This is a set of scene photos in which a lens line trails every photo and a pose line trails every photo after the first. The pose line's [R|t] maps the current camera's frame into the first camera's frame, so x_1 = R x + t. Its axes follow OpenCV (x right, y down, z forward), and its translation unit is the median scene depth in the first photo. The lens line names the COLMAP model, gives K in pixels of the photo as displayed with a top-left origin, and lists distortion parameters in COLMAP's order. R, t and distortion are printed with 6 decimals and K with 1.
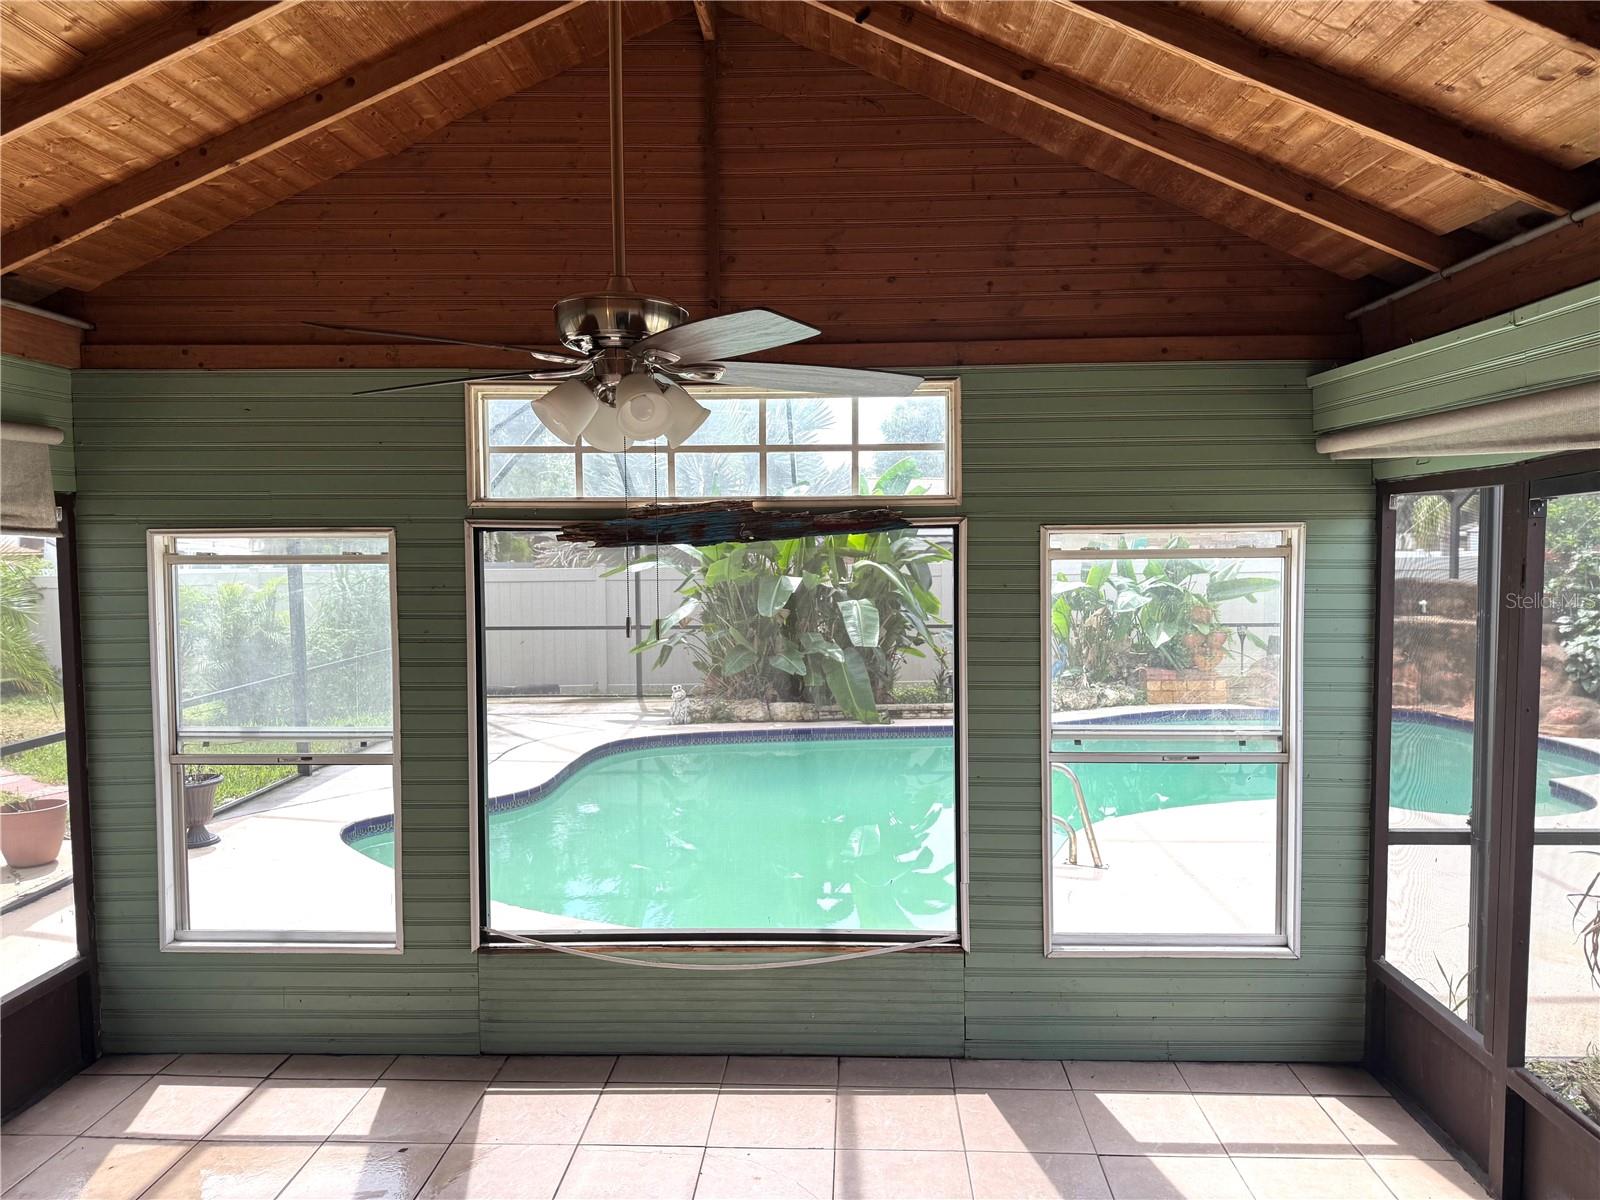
lens RADIAL K [[1125.9, 0, 800.9], [0, 1125.9, 607.3], [0, 0, 1]] dist [0.073015, -0.092474]
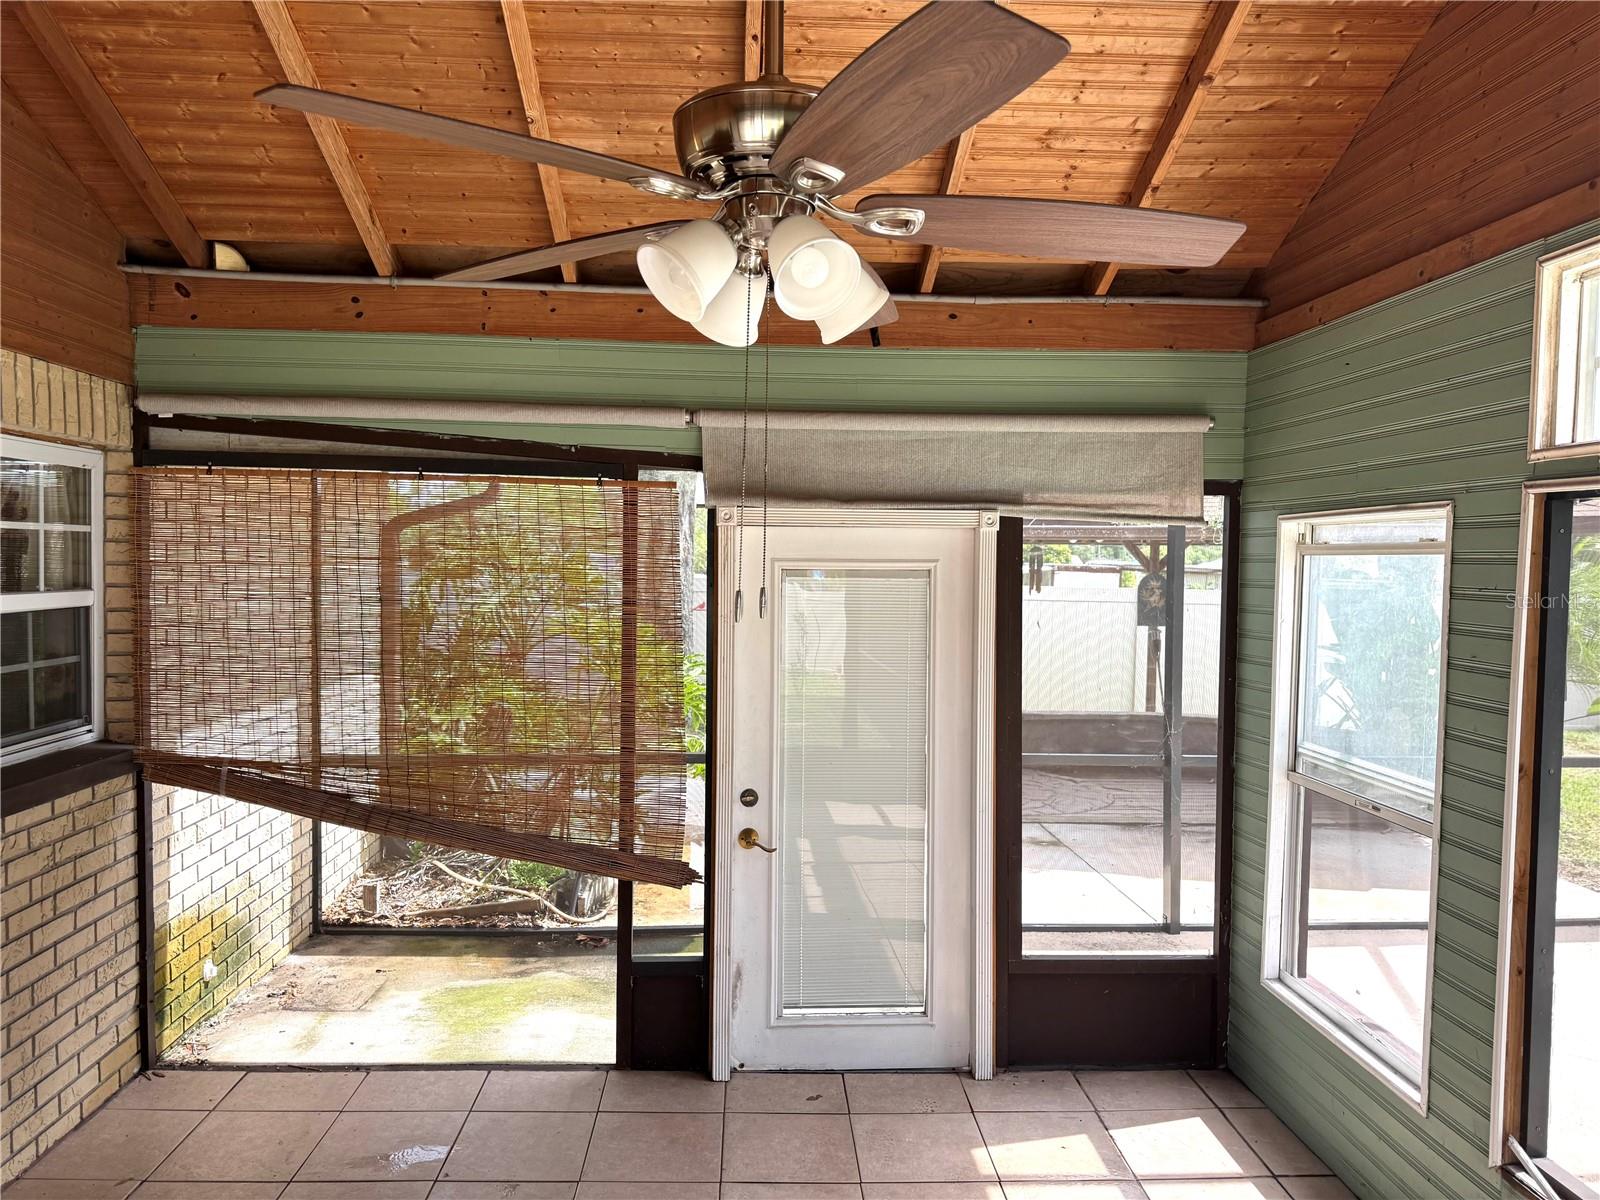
lens RADIAL K [[1125.9, 0, 803.5], [0, 1125.9, 614.2], [0, 0, 1]] dist [0.073015, -0.092474]
pose [[0.093816, 0.053803, -0.994135, 0.295644], [-0.074265, 0.996135, 0.046903, -0.005069], [0.992816, 0.069430, 0.097449, 0.549843]]
